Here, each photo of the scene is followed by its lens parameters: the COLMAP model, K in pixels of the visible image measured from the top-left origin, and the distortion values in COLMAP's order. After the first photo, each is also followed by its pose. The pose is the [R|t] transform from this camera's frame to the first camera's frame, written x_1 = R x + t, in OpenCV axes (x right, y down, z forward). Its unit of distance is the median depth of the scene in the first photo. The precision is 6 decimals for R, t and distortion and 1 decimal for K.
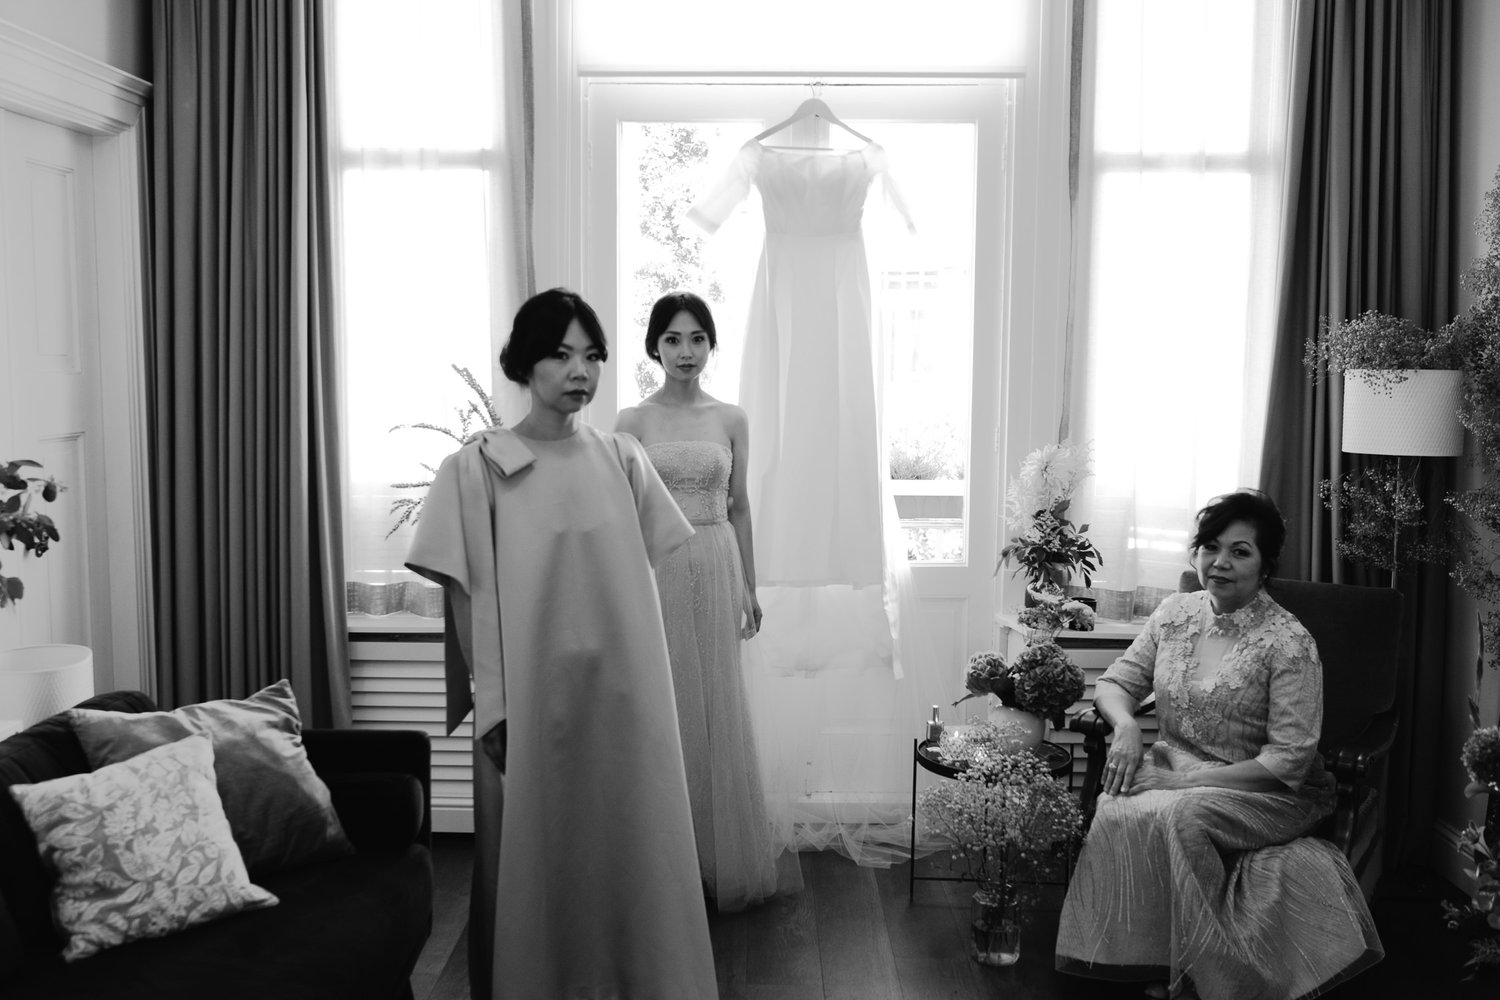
lens RADIAL K [[1395.2, 0, 750.0], [0, 1395.2, 500.0], [0, 0, 1]] dist [-0.135872, 0.182560]
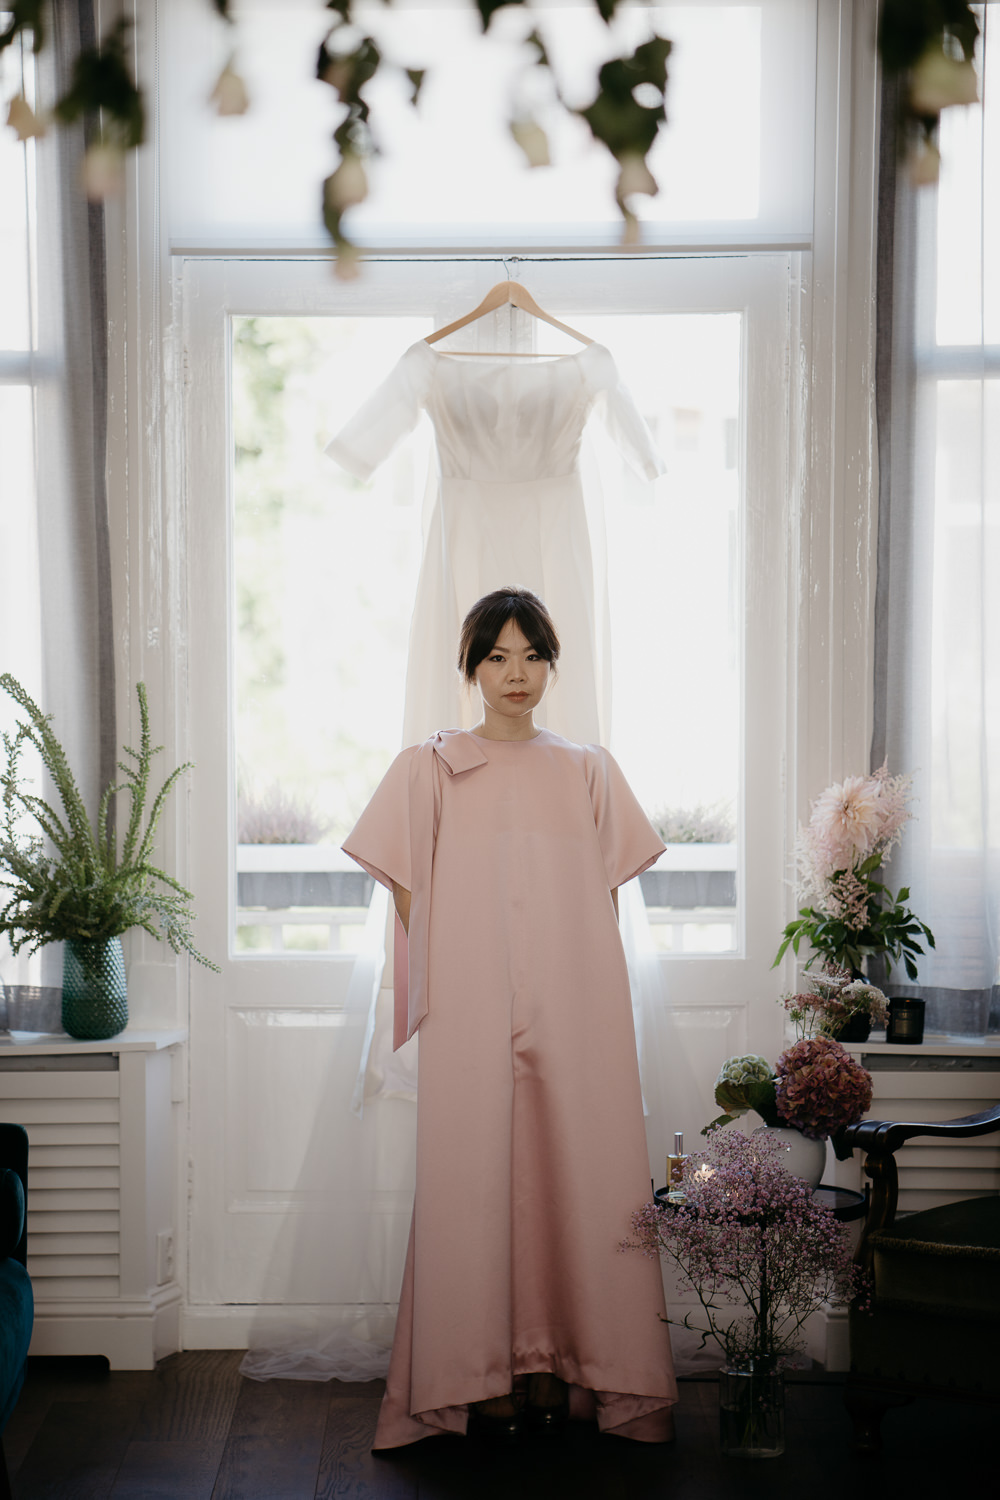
lens RADIAL K [[1395.2, 0, 500.0], [0, 1395.2, 750.0], [0, 0, 1]] dist [-0.135872, 0.182560]
pose [[0.997773, -0.010389, 0.065888, -0.006199], [0.013495, 0.998810, -0.046876, -0.022686], [-0.065322, 0.047660, 0.996725, 0.314407]]
